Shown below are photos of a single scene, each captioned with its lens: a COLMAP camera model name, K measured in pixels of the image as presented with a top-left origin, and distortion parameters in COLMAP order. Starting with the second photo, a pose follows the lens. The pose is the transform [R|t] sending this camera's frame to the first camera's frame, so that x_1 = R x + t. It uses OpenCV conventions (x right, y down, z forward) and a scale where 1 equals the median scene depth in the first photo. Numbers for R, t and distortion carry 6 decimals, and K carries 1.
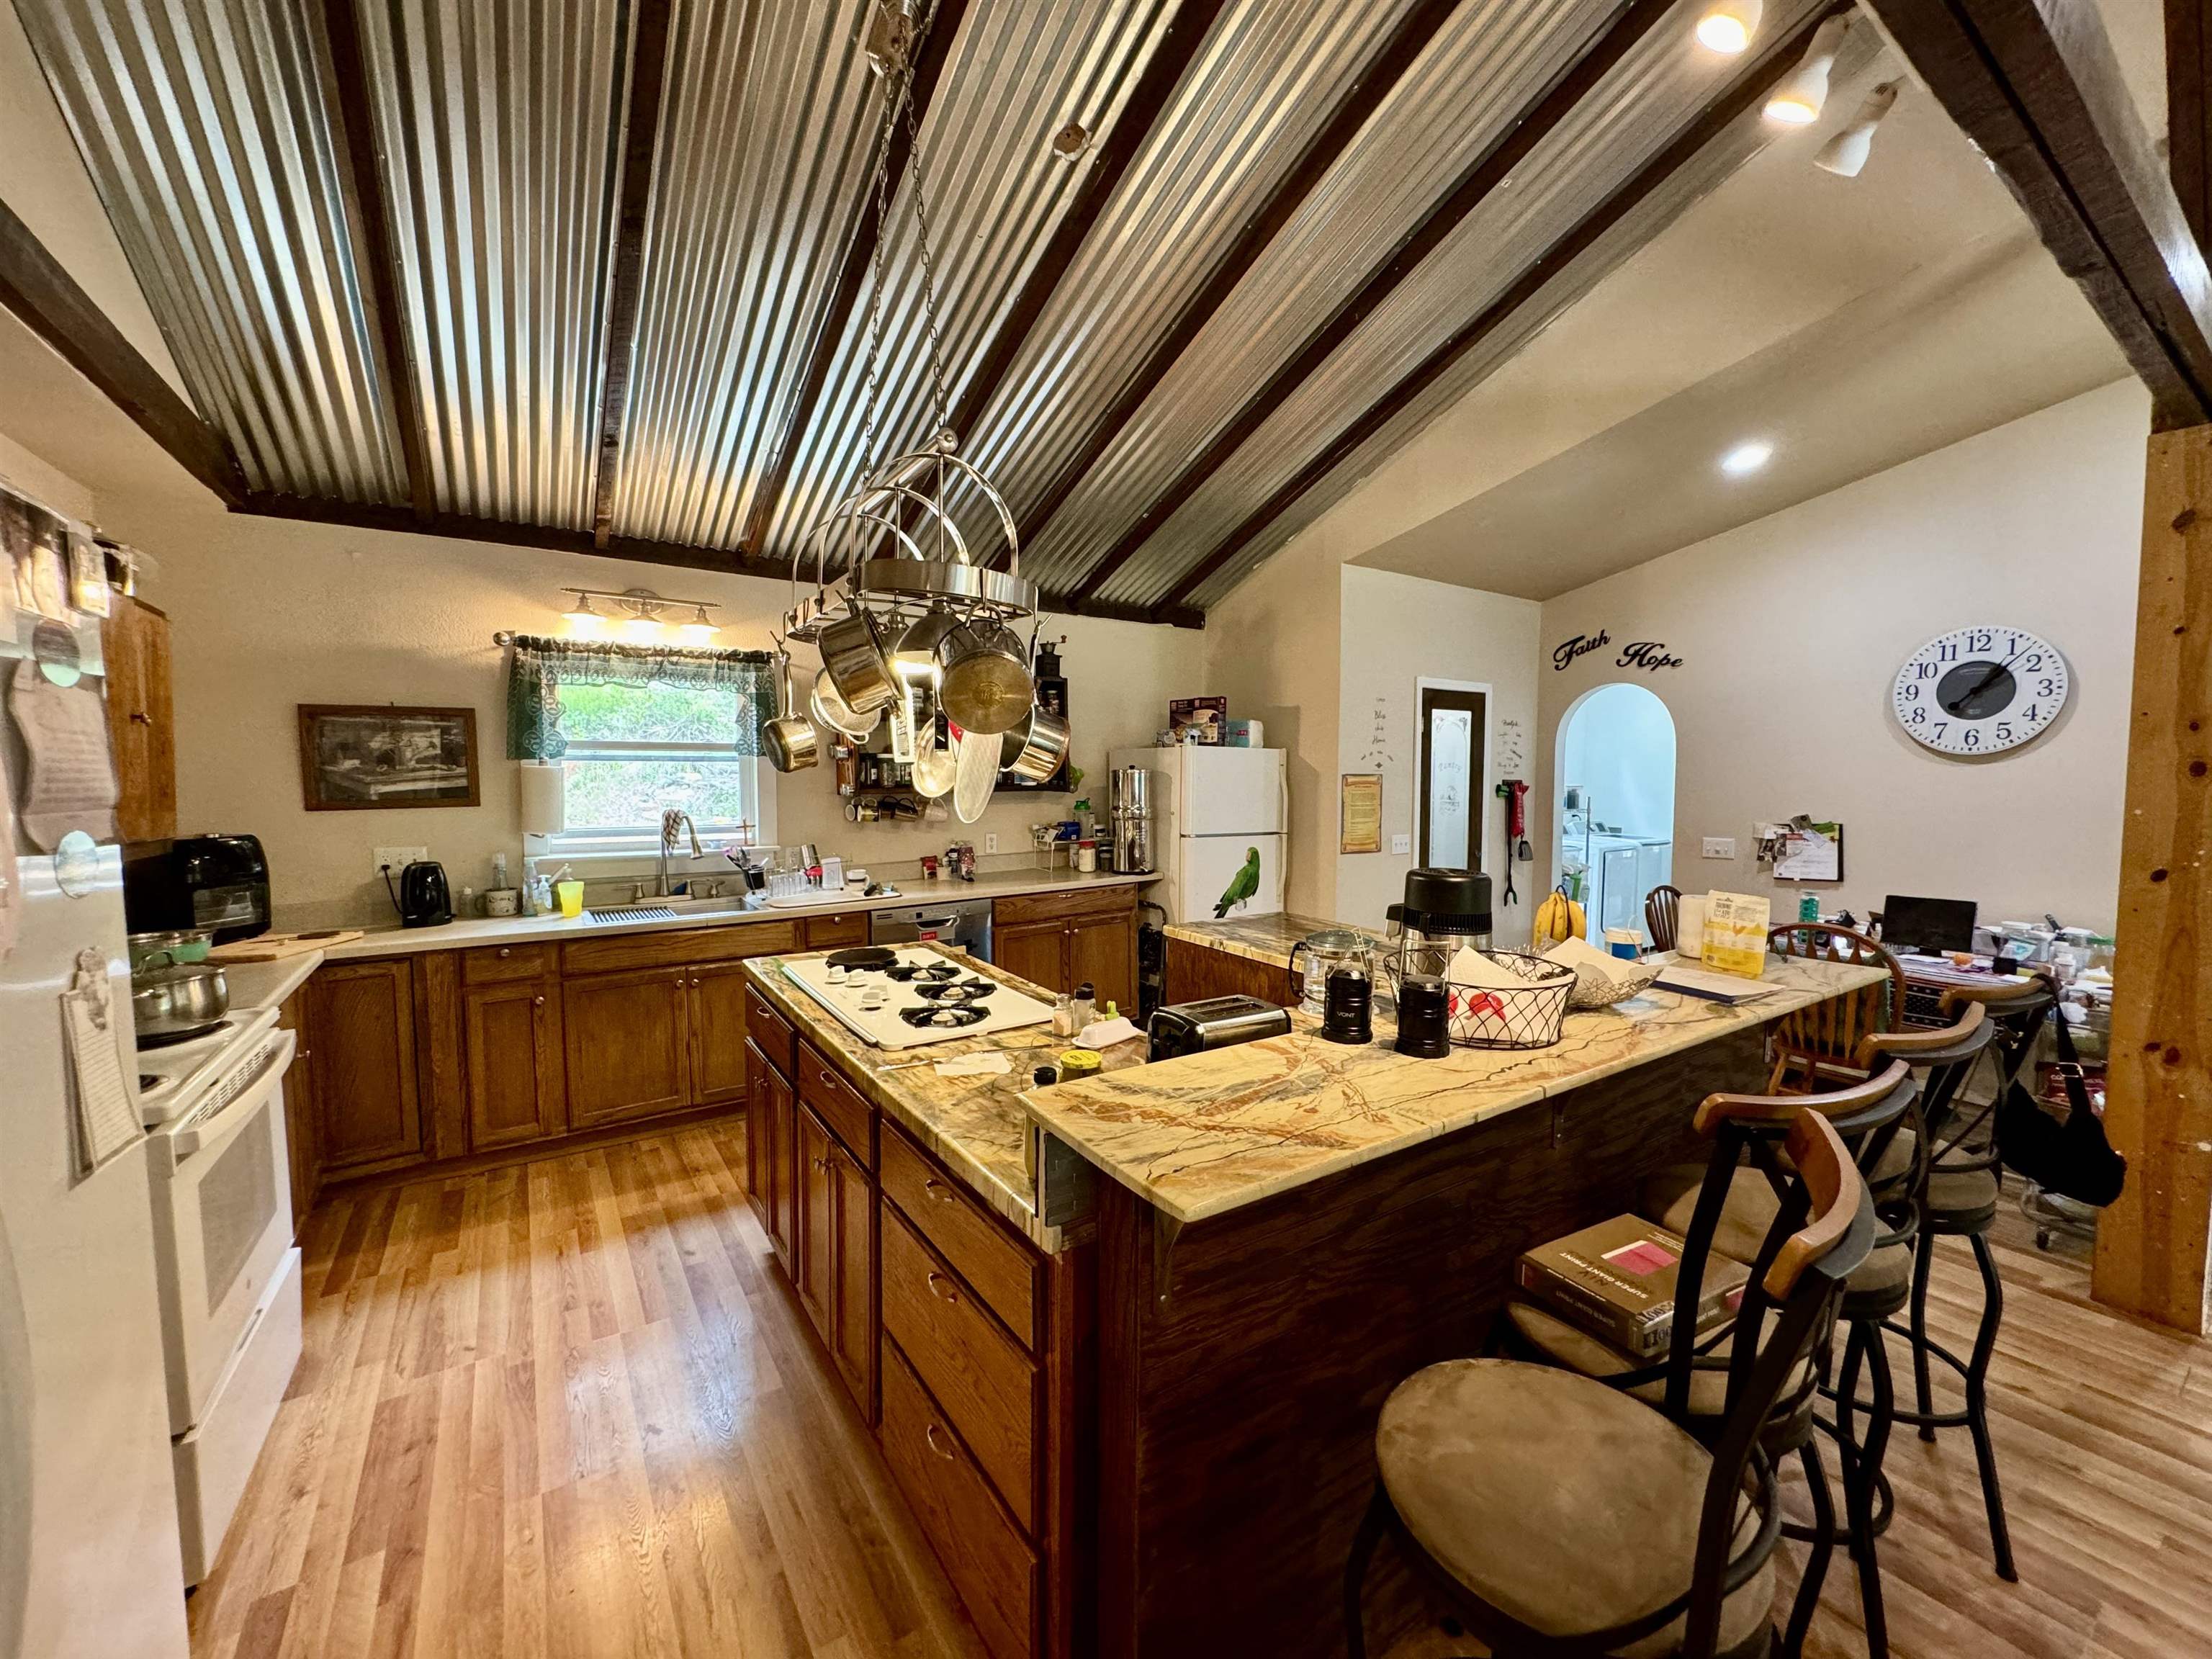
lens RADIAL K [[882.0, 0, 1105.6], [0, 882.0, 826.3], [0, 0, 1]] dist [-0.001558, 0.000311]
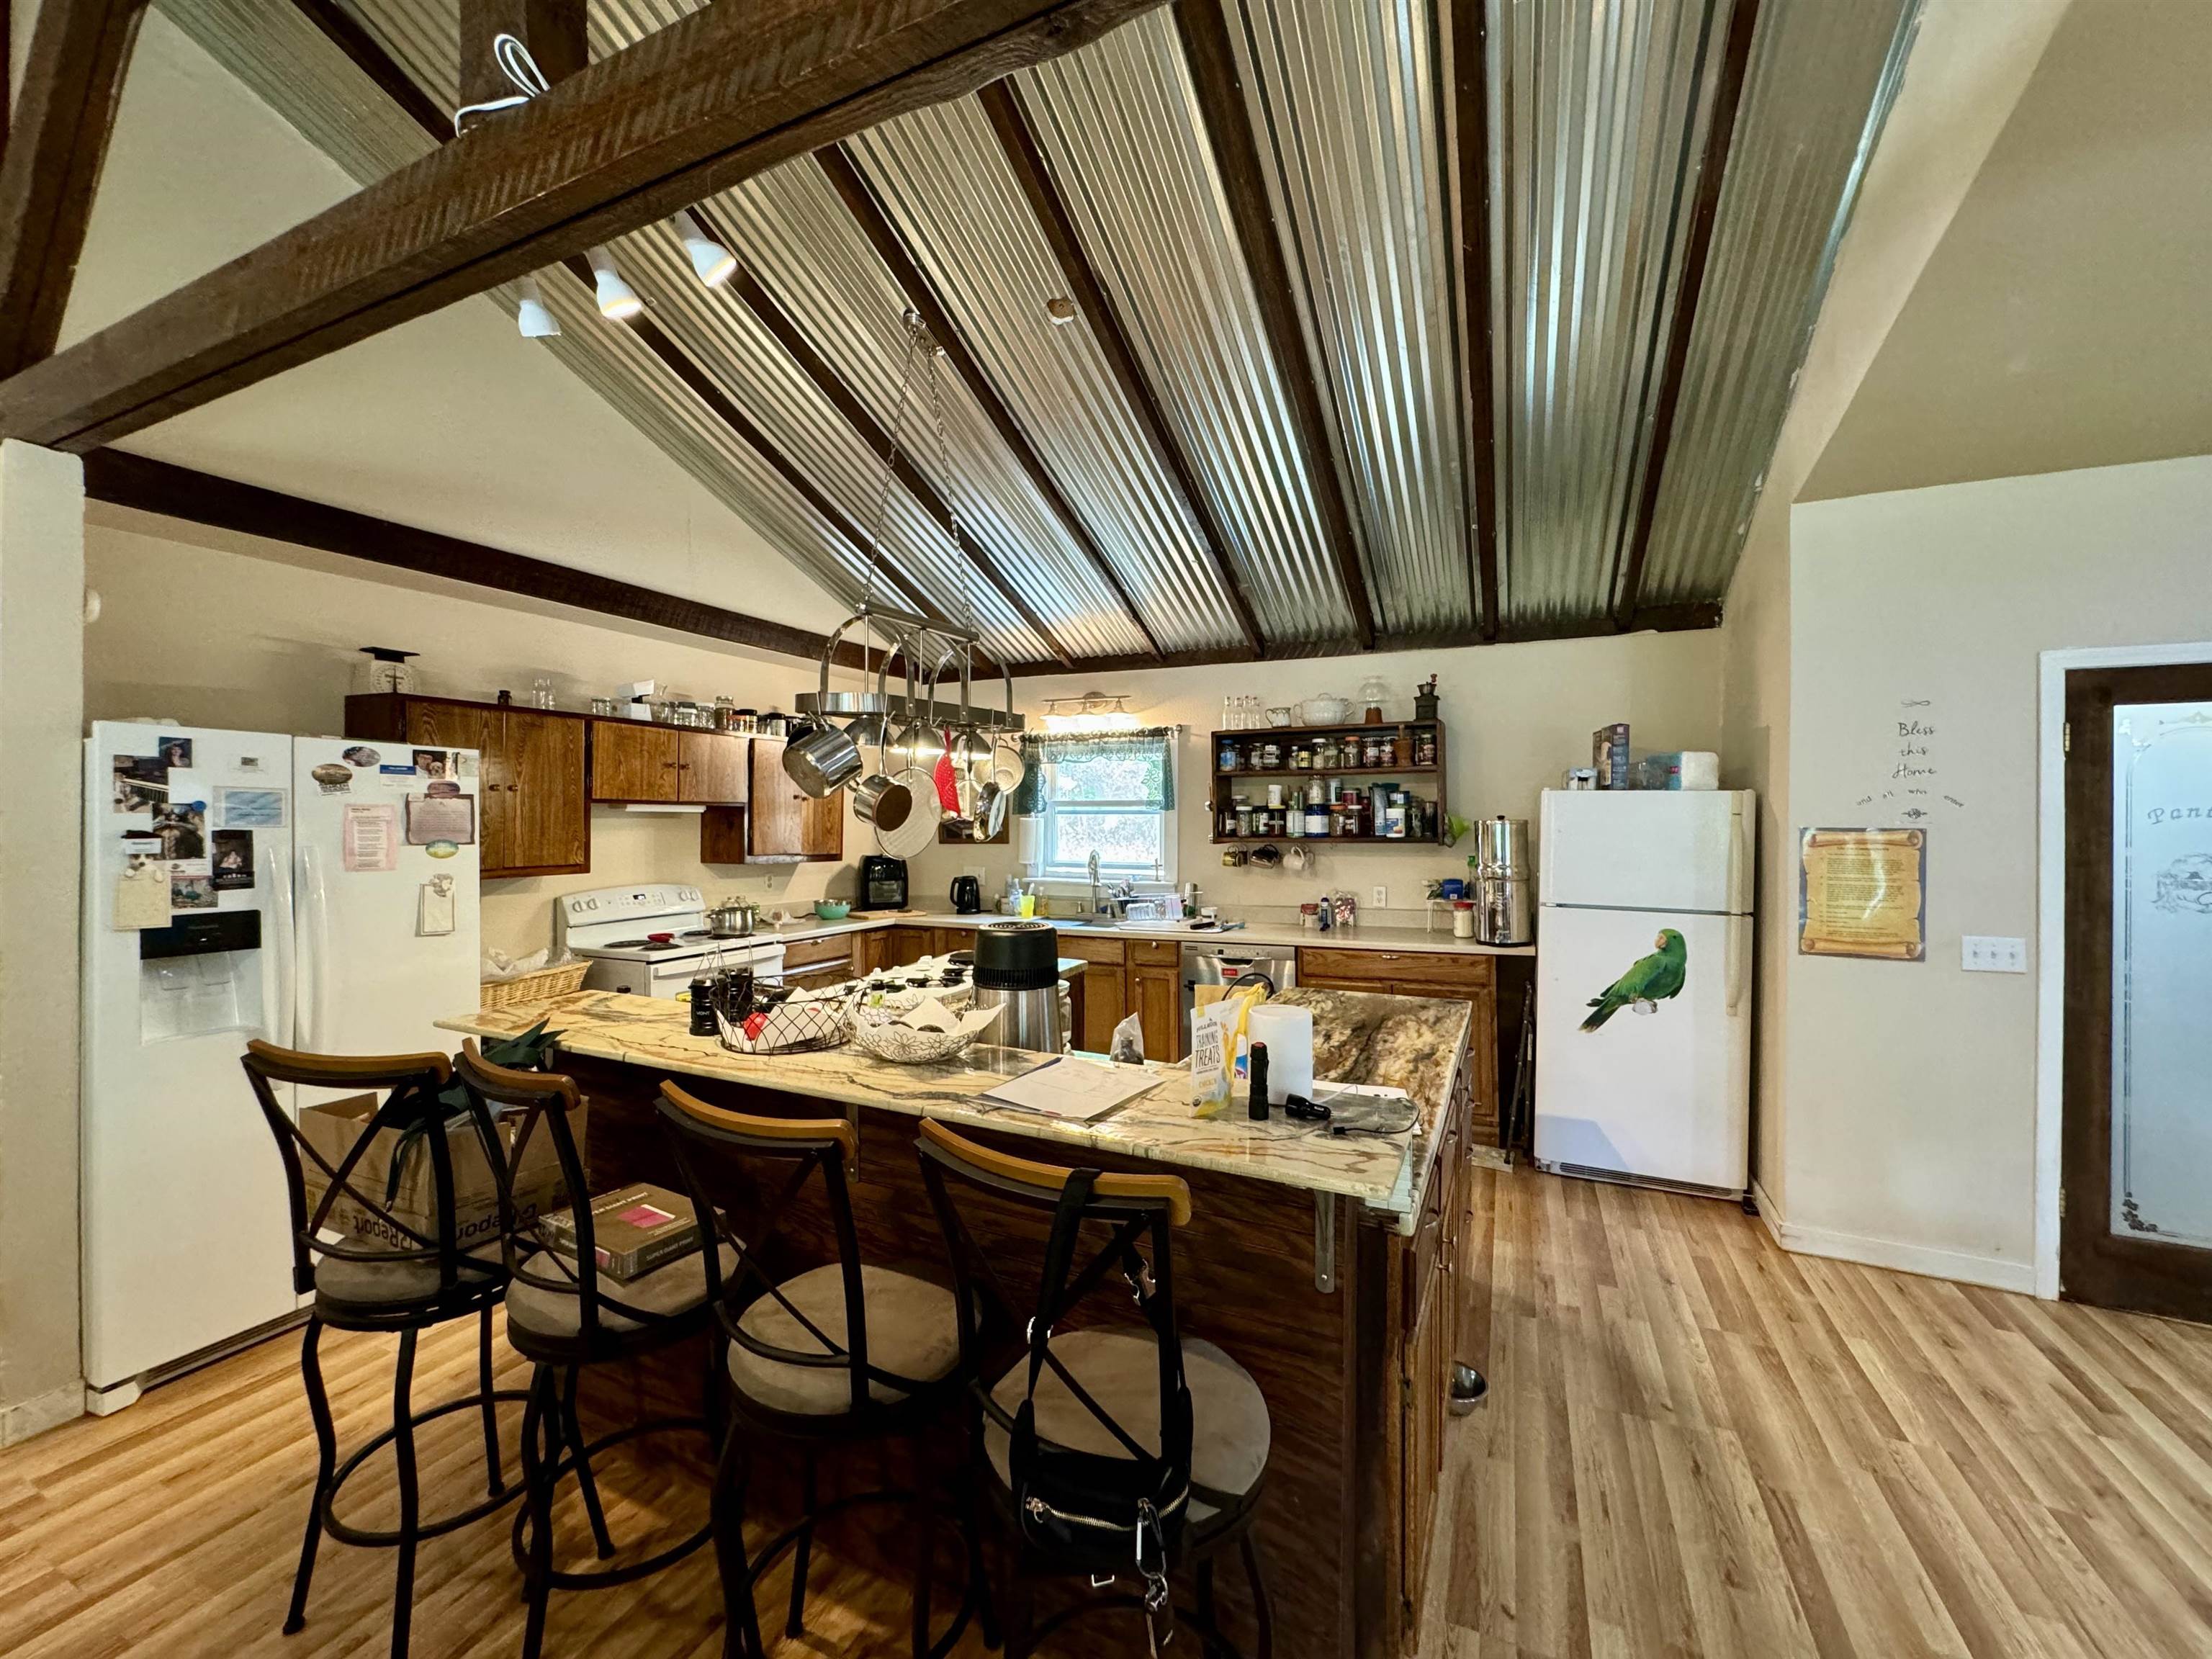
lens RADIAL K [[882.0, 0, 1102.0], [0, 882.0, 831.1], [0, 0, 1]] dist [-0.001558, 0.000311]
pose [[0.519818, 0.010753, -0.854209, 0.598059], [-0.053536, 0.998365, -0.020011, -0.018871], [0.852598, 0.056133, 0.519544, 0.260185]]
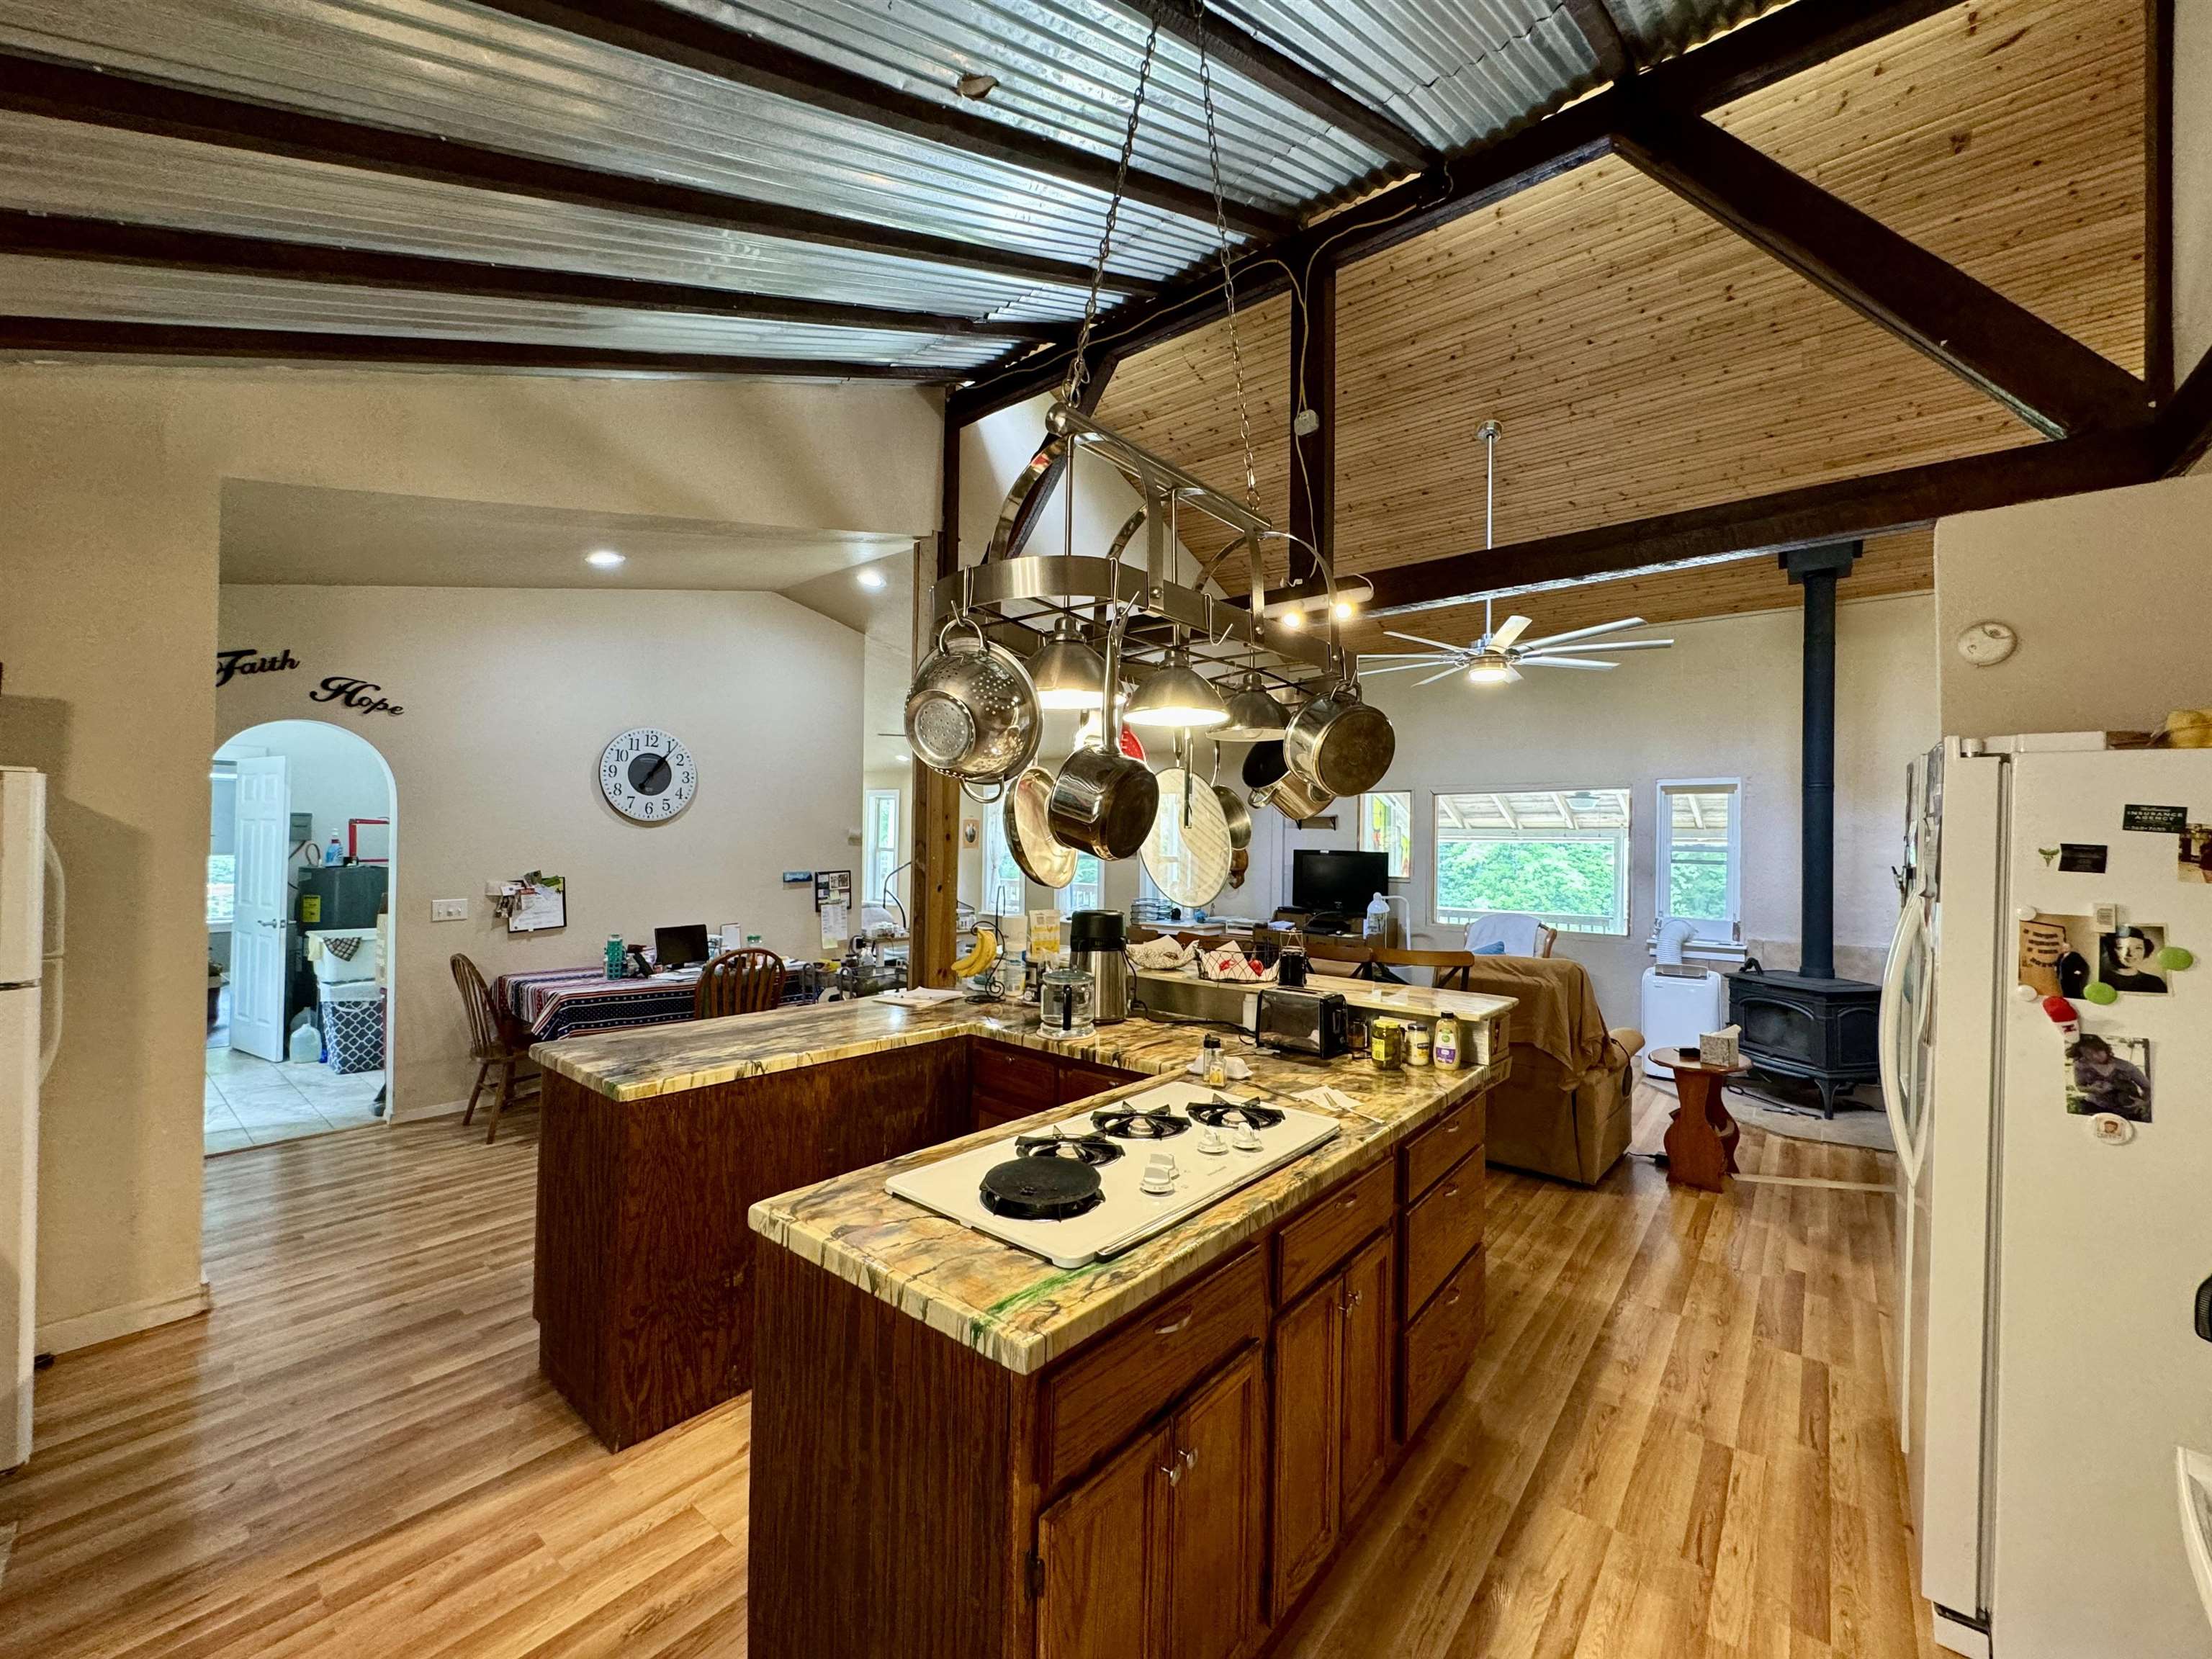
lens RADIAL K [[882.0, 0, 1103.8], [0, 882.0, 826.1], [0, 0, 1]] dist [-0.001558, 0.000311]
pose [[-0.288583, 0.004928, 0.957442, -0.493315], [0.044052, 0.998996, 0.008136, -0.048945], [-0.956441, 0.044525, -0.288511, 0.663513]]
